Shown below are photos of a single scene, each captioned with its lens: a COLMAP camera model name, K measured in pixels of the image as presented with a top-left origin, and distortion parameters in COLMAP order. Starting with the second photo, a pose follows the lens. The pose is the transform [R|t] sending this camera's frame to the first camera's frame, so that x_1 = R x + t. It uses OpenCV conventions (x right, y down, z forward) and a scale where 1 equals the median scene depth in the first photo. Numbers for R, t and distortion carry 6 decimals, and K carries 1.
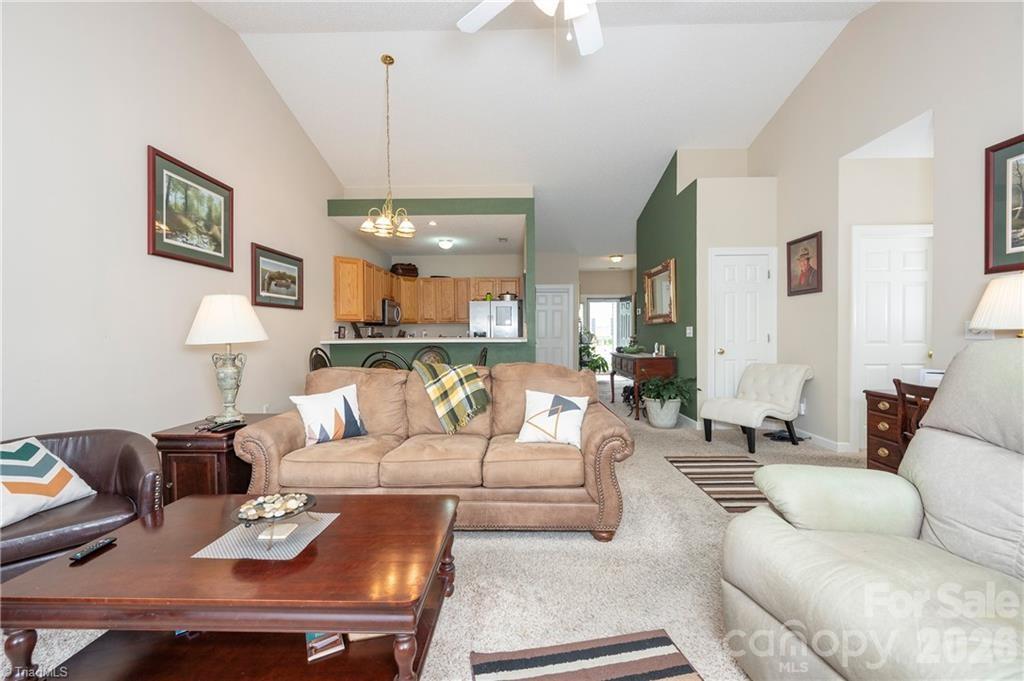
lens RADIAL K [[418.5, 0, 512.0], [0, 418.5, 340.5], [0, 0, 1]] dist [-0.001082, -0.000168]
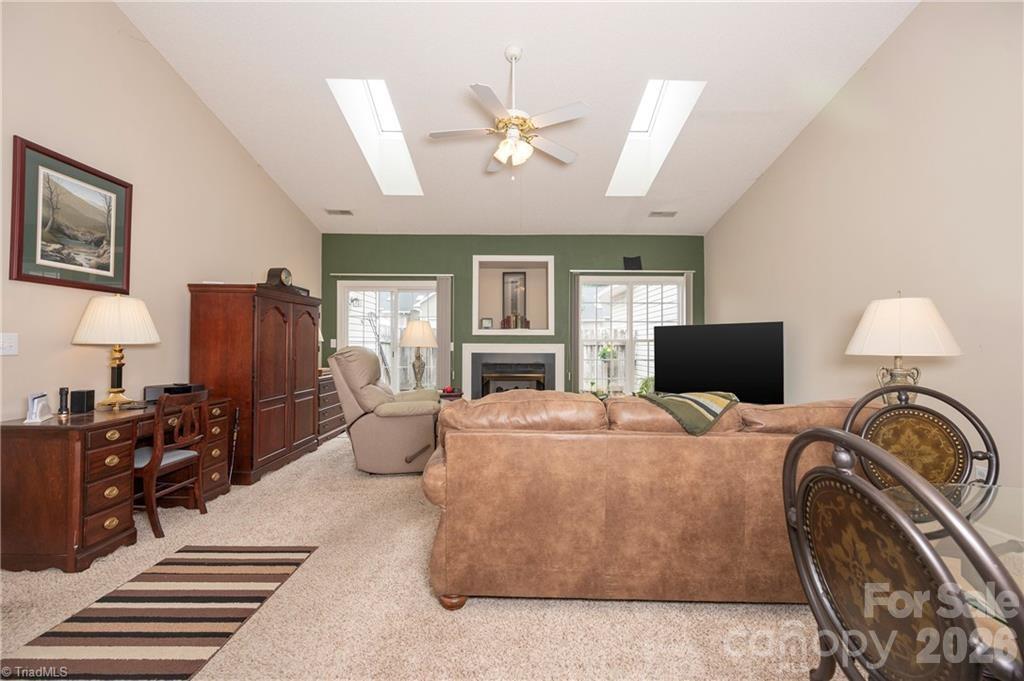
lens RADIAL K [[400.2, 0, 512.5], [0, 400.2, 341.9], [0, 0, 1]] dist [-0.000808, -0.000336]
pose [[-0.999952, 0.005713, -0.007909, 0.084103], [0.005562, 0.999804, 0.019000, -0.031302], [0.008016, 0.018955, -0.999788, 1.442916]]
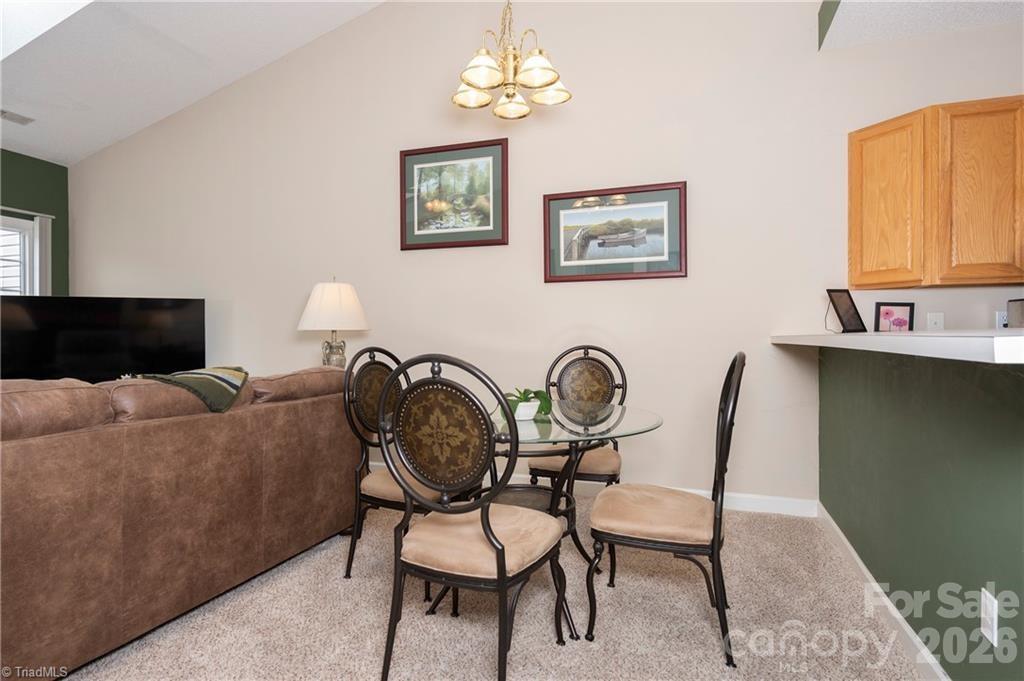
lens RADIAL K [[540.3, 0, 506.3], [0, 540.3, 337.5], [0, 0, 1]] dist [-0.001512, -0.000072]
pose [[-0.323768, 0.010421, -0.946079, 0.327813], [-0.019551, 0.999652, 0.017702, -0.006058], [0.945934, 0.024228, -0.323452, 1.451251]]
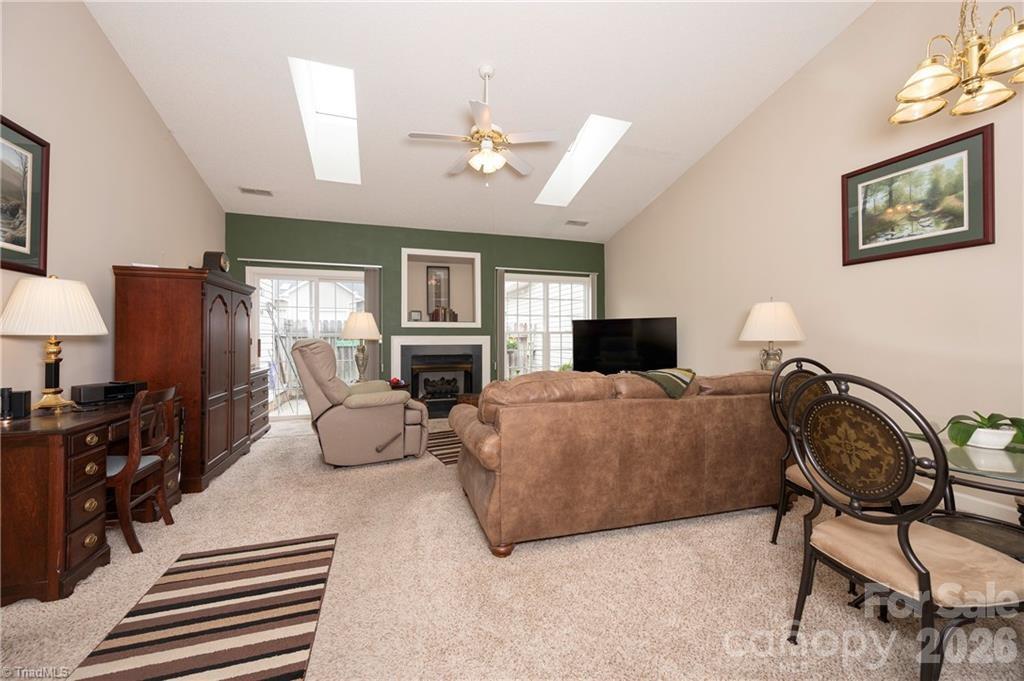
lens RADIAL K [[399.6, 0, 511.2], [0, 399.6, 337.5], [0, 0, 1]] dist [-0.000309, -0.000042]
pose [[-0.949872, 0.010909, -0.312449, 0.334674], [0.003047, 0.999667, 0.025641, -0.028039], [0.312625, 0.023404, -0.949588, 1.509119]]
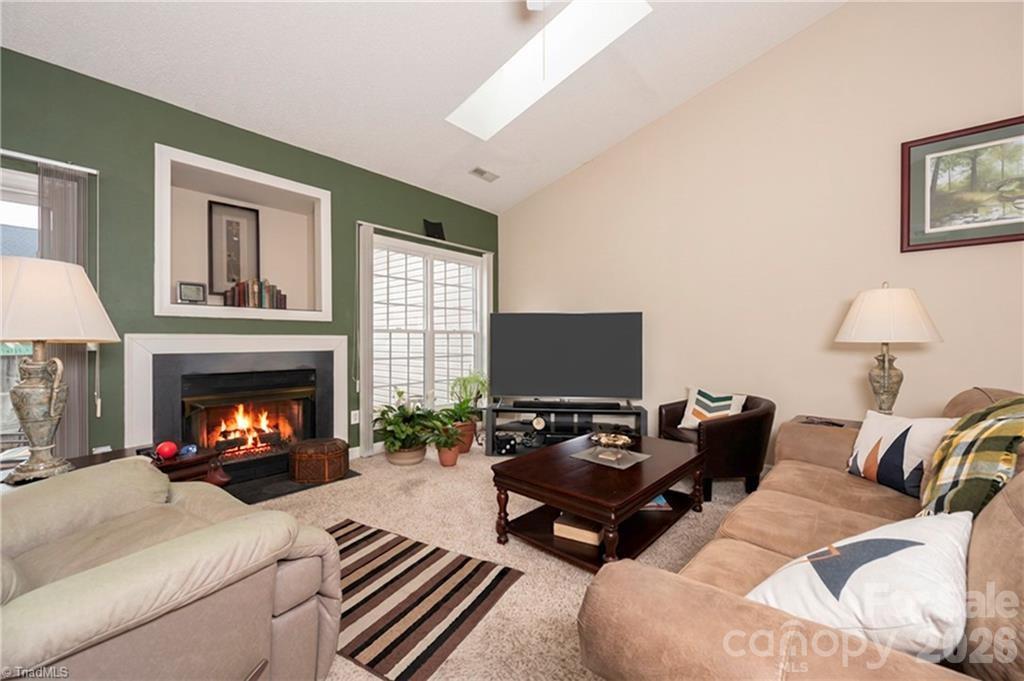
lens RADIAL K [[402.7, 0, 512.0], [0, 402.7, 338.3], [0, 0, 1]] dist [0.000495, 0.000152]
pose [[-0.649323, 0.007714, -0.760474, 0.394402], [-0.011558, 0.999733, 0.020009, -0.008172], [0.760425, 0.021781, -0.649061, 0.775047]]
